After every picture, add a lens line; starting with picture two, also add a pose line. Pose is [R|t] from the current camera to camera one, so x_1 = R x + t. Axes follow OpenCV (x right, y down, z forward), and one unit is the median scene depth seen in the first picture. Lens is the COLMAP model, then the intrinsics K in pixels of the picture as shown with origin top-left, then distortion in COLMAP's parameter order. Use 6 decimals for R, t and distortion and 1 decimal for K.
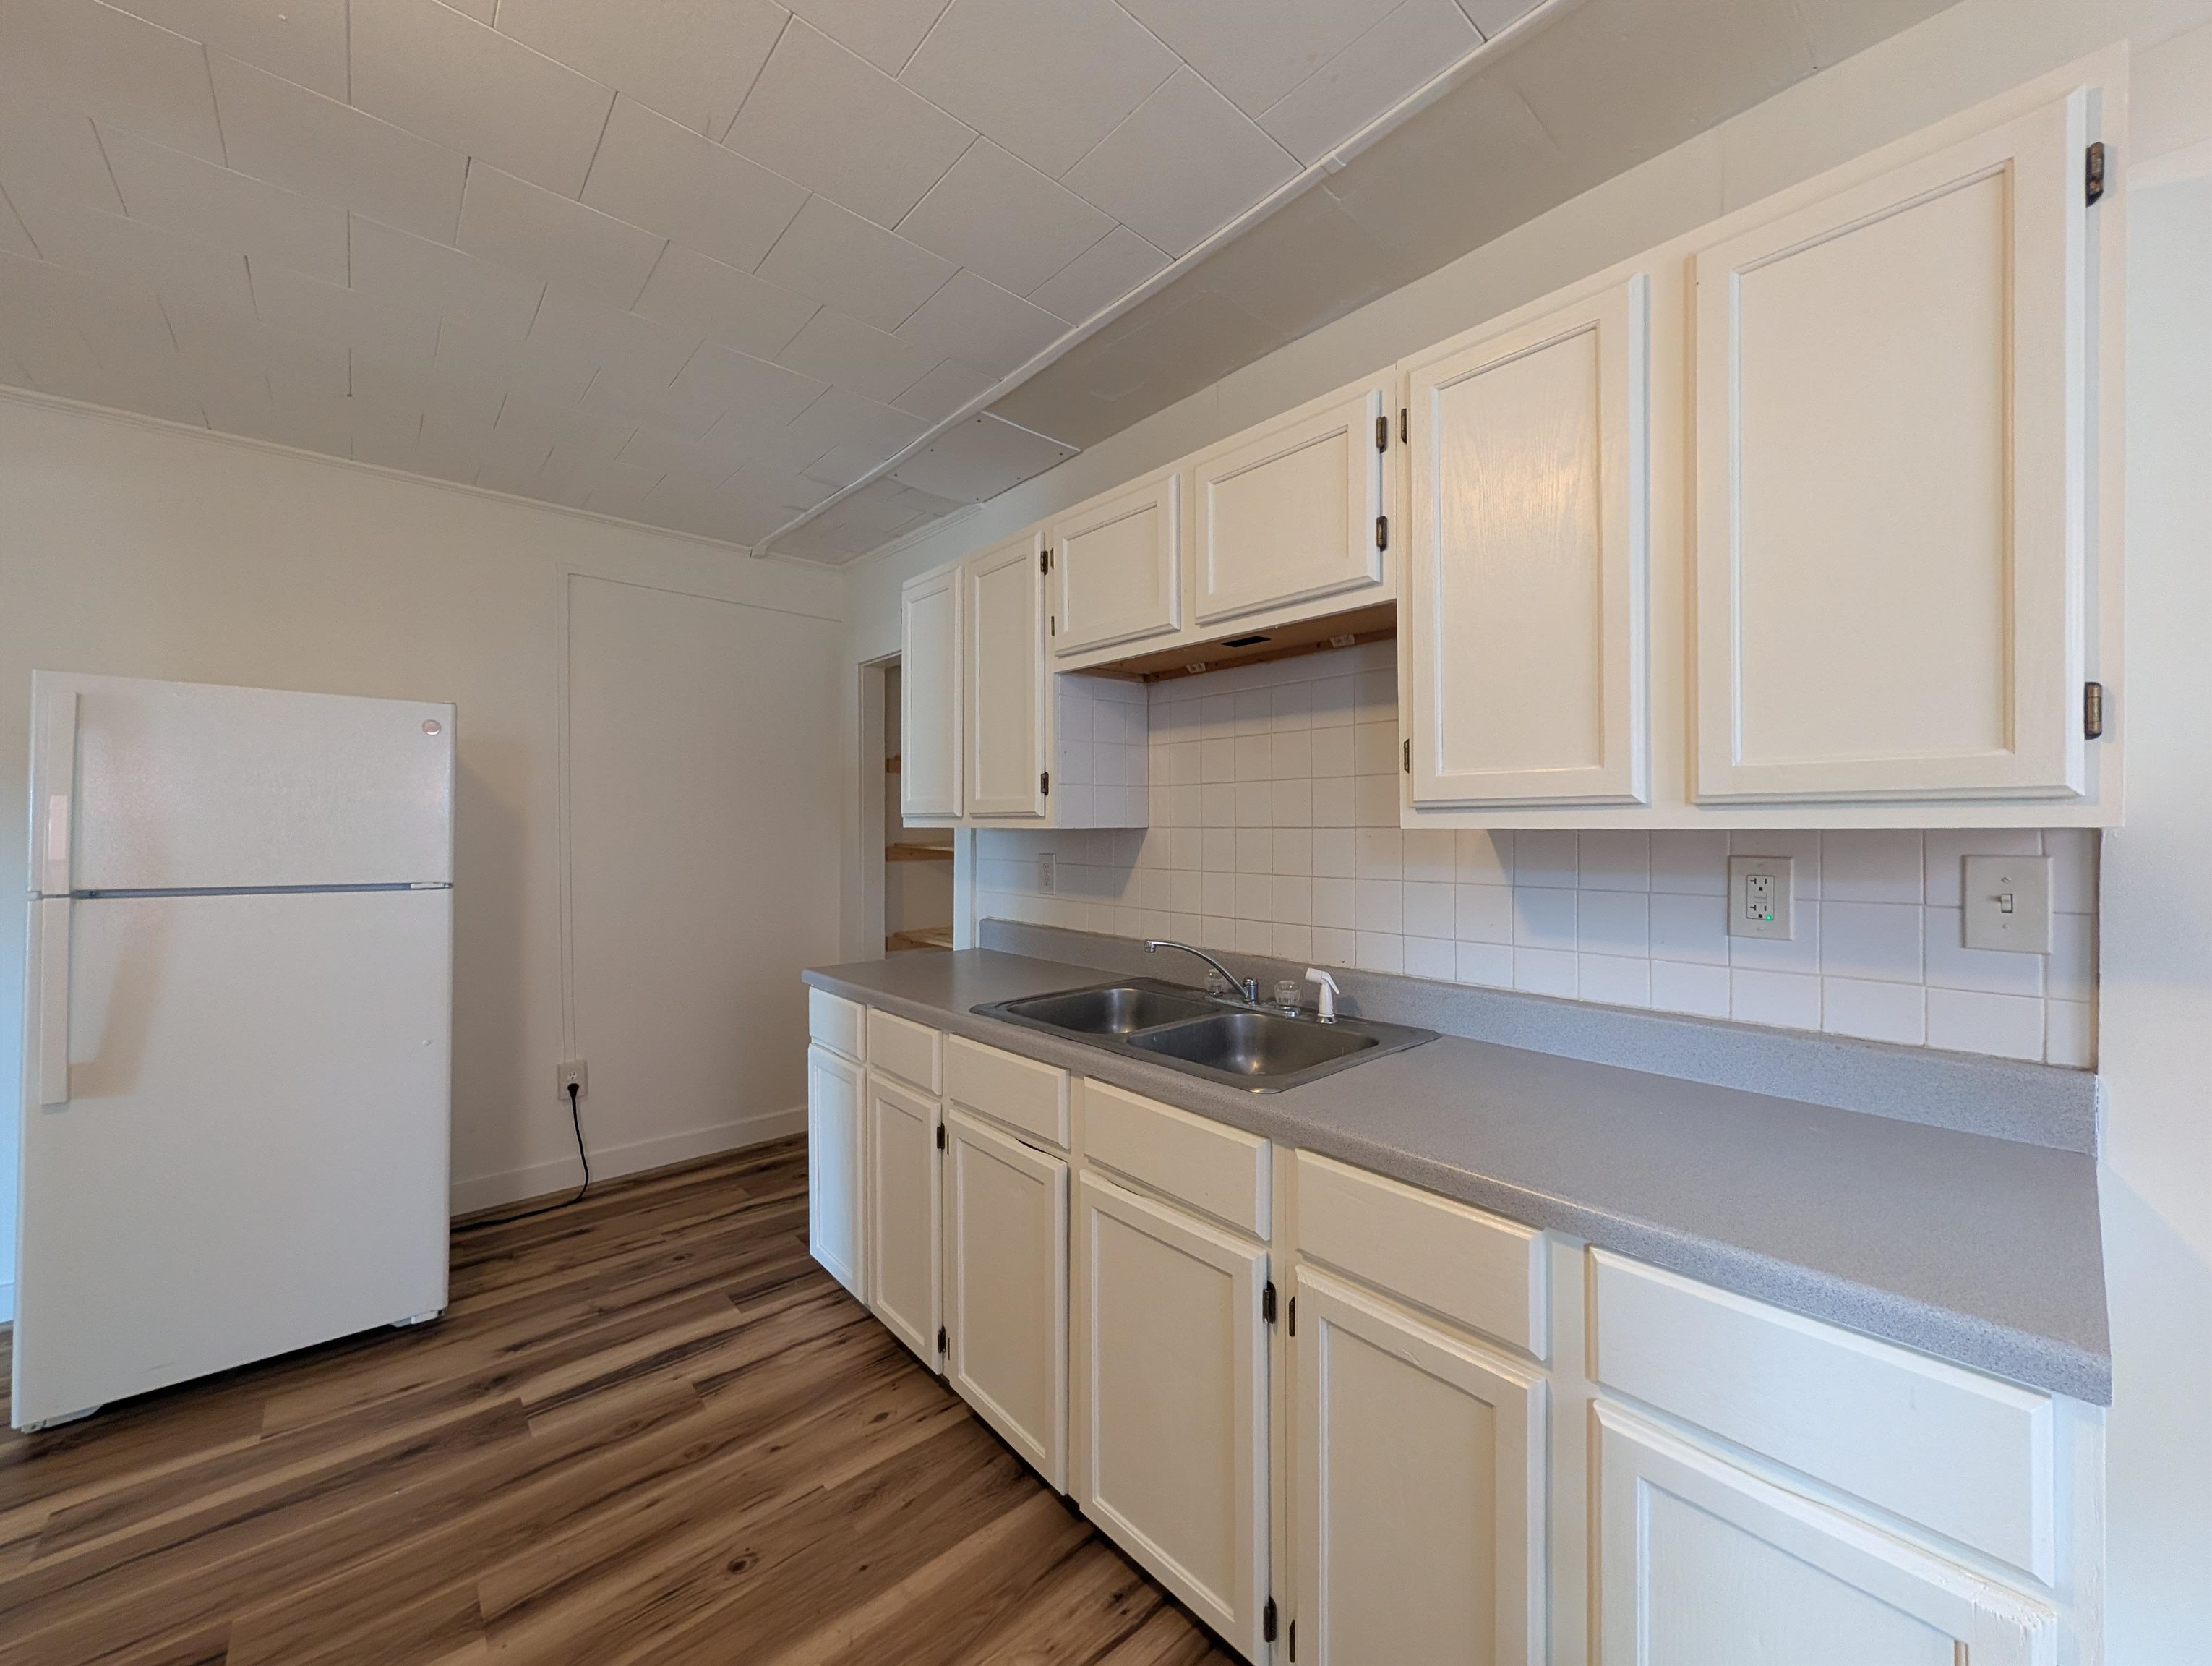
lens RADIAL K [[870.0, 0, 1110.8], [0, 870.0, 830.9], [0, 0, 1]] dist [0.010131, -0.000134]
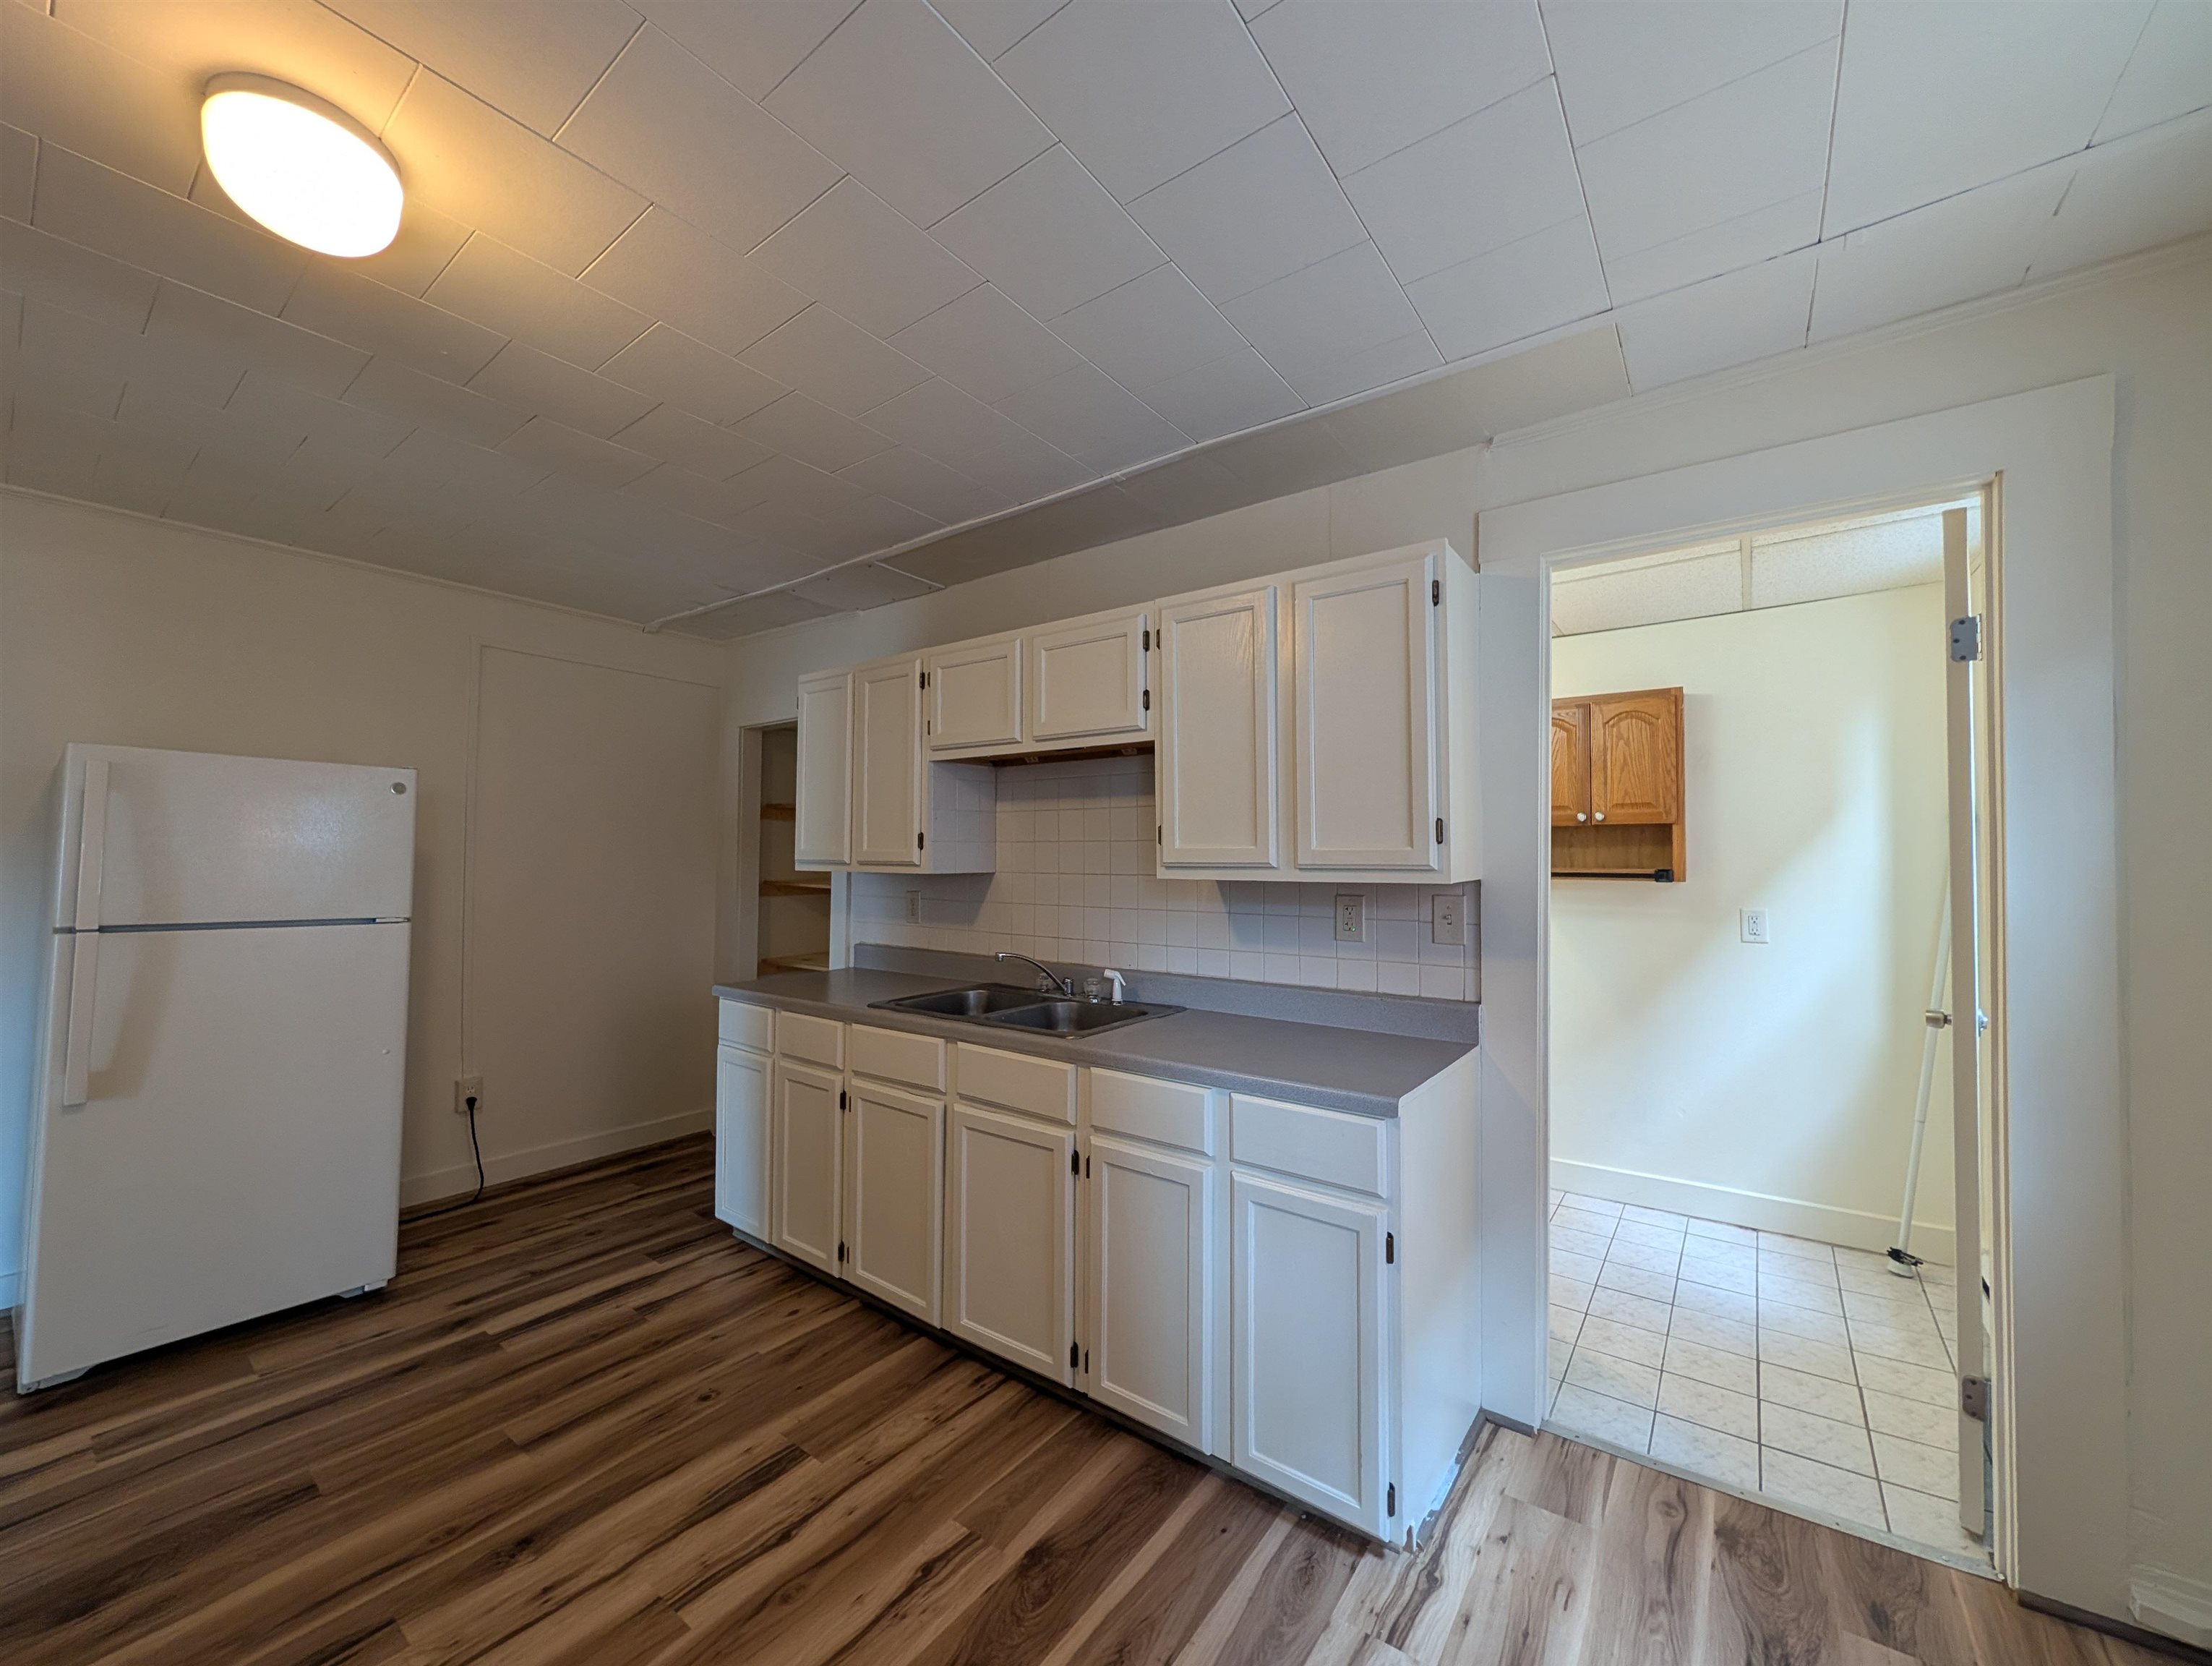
lens RADIAL K [[870.0, 0, 1110.8], [0, 870.0, 830.9], [0, 0, 1]] dist [0.010131, -0.000134]
pose [[0.980342, 0.011424, 0.196975, -0.058116], [-0.004365, 0.999334, -0.036232, -0.024203], [-0.197257, 0.034660, 0.979739, -0.443148]]
